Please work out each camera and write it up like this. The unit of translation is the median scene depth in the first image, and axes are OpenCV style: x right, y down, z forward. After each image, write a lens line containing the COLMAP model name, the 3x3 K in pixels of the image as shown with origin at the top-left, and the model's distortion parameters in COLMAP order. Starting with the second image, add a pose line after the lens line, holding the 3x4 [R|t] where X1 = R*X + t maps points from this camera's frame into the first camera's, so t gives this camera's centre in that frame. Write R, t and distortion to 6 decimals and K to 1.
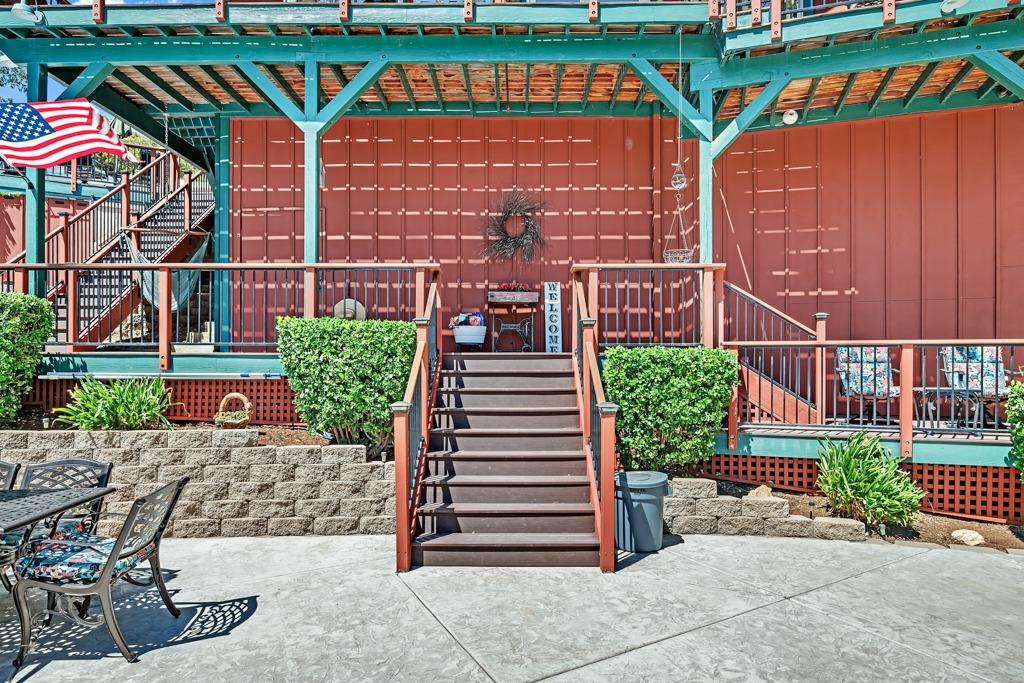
lens RADIAL K [[590.3, 0, 512.5], [0, 590.3, 365.9], [0, 0, 1]] dist [-0.001974, -0.000588]
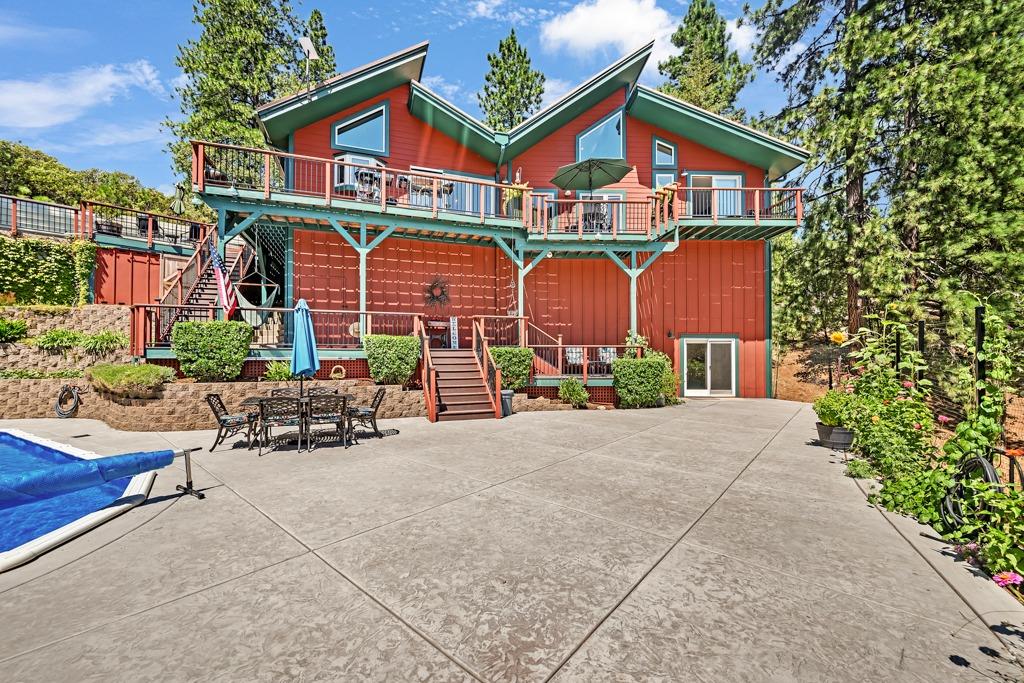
lens RADIAL K [[418.6, 0, 508.0], [0, 418.6, 349.8], [0, 0, 1]] dist [-0.004646, 0.001671]
pose [[0.939111, 0.003056, 0.343601, -0.390420], [-0.000251, 0.999966, -0.008207, -0.003495], [-0.343614, 0.007621, 0.939080, -0.779846]]
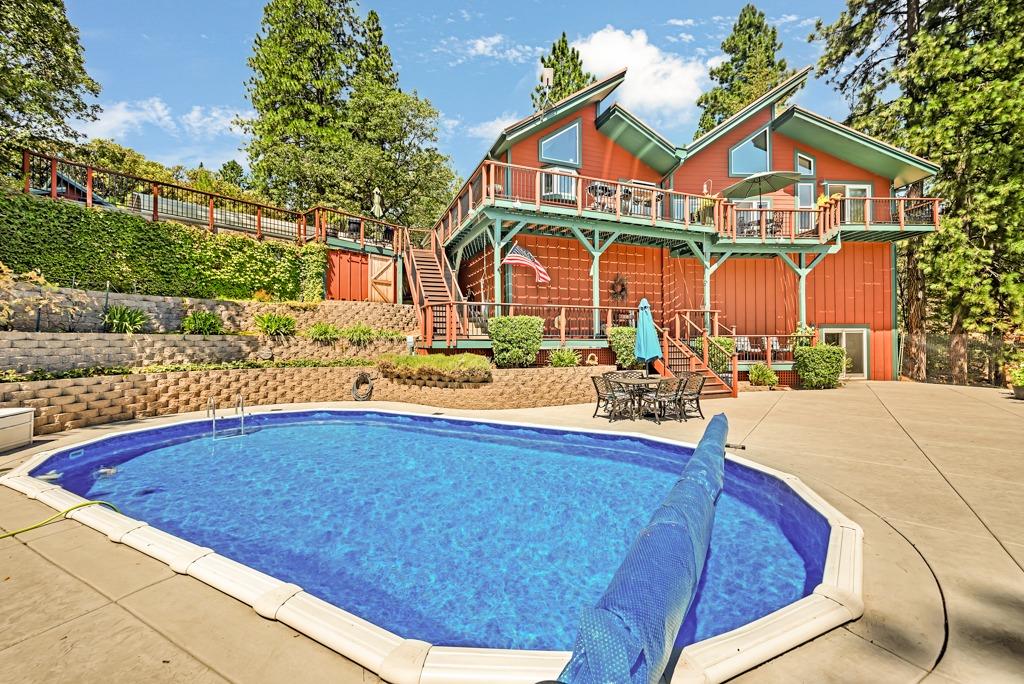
lens RADIAL K [[418.6, 0, 501.5], [0, 418.6, 339.4], [0, 0, 1]] dist [-0.004646, 0.001671]
pose [[0.929494, -0.001549, 0.368834, -1.516291], [0.005258, 0.999945, -0.009050, -0.004562], [-0.368800, 0.010351, 0.929451, -0.628978]]
